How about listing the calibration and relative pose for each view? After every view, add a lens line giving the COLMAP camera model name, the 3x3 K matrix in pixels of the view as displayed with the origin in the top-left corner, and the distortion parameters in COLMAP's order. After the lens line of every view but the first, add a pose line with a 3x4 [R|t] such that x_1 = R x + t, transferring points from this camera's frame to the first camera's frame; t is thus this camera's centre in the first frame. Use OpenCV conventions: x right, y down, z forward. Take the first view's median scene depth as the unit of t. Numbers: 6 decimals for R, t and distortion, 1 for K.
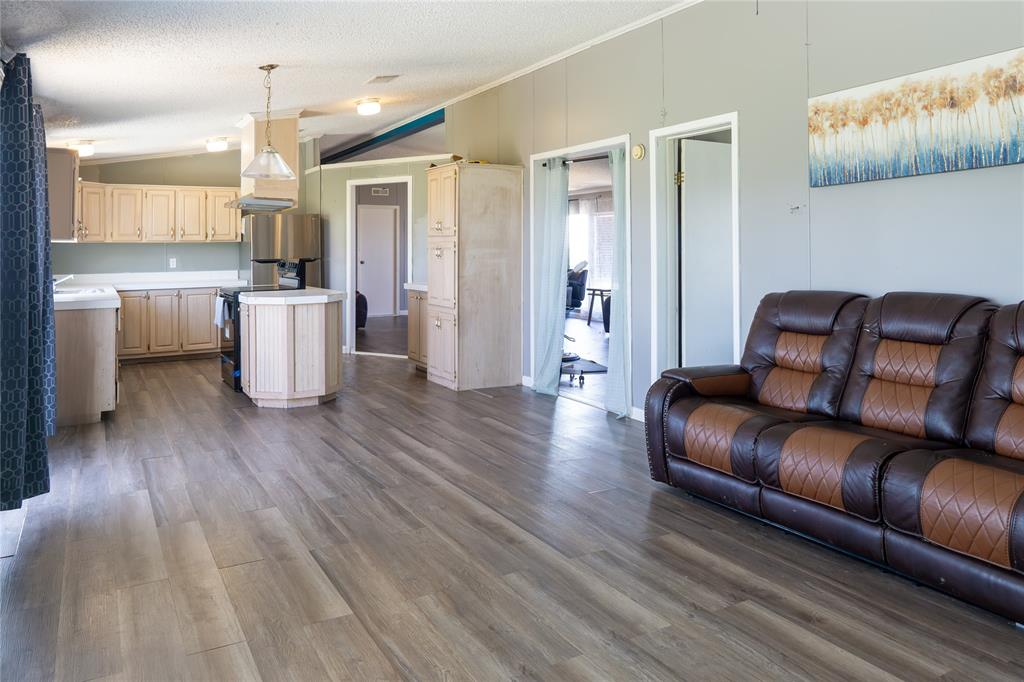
lens RADIAL K [[715.2, 0, 508.4], [0, 715.2, 307.7], [0, 0, 1]] dist [0.000282, 0.003336]
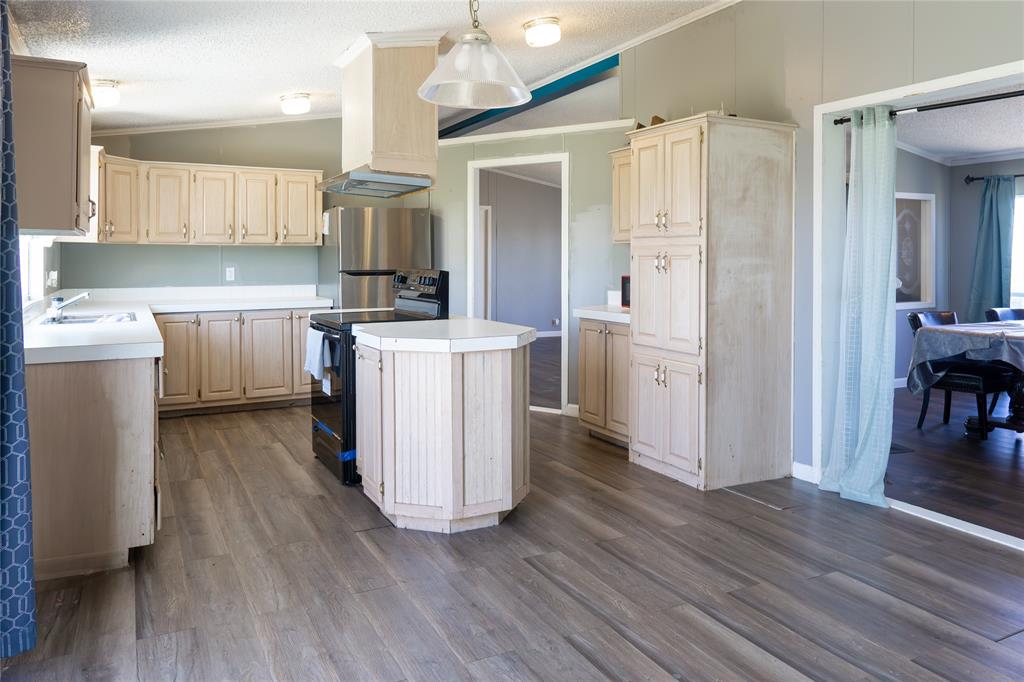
lens RADIAL K [[715.2, 0, 512.6], [0, 715.2, 341.3], [0, 0, 1]] dist [0.000282, 0.003336]
pose [[0.999299, 0.014485, -0.034526, -0.203956], [-0.013459, 0.999467, 0.029755, -0.025467], [0.034939, -0.029270, 0.998961, 0.368353]]
